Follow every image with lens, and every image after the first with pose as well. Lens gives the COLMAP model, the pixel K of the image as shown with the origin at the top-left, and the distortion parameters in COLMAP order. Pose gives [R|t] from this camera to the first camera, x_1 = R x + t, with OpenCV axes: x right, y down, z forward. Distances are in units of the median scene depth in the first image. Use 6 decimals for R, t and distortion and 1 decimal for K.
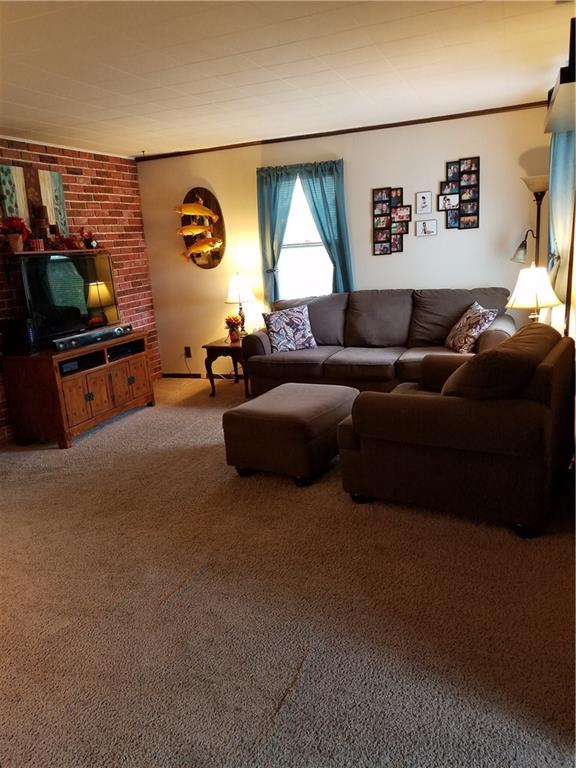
lens RADIAL K [[584.1, 0, 284.4], [0, 584.1, 395.5], [0, 0, 1]] dist [0.187655, -0.293345]
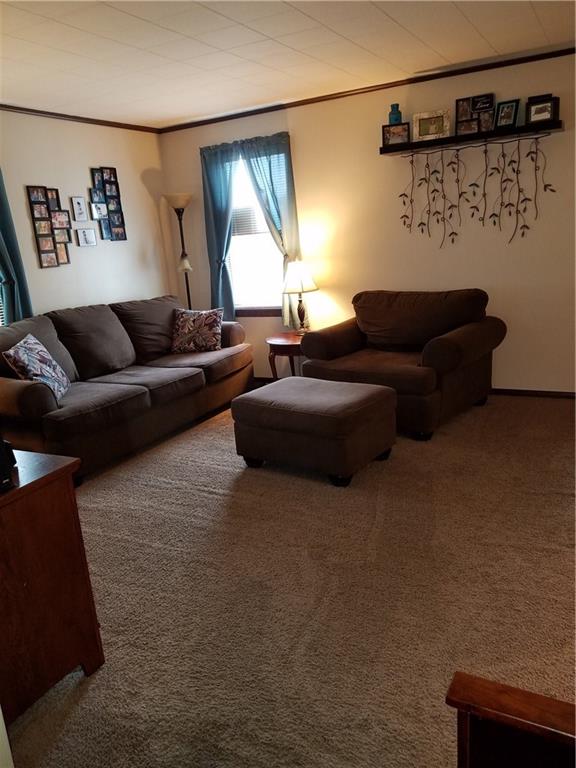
lens RADIAL K [[584.1, 0, 284.4], [0, 584.1, 395.5], [0, 0, 1]] dist [0.187655, -0.293345]
pose [[0.148338, -0.211772, 0.965996, -0.639566], [0.305216, 0.938921, 0.158967, -0.110634], [-0.940659, 0.271257, 0.203914, 0.604182]]
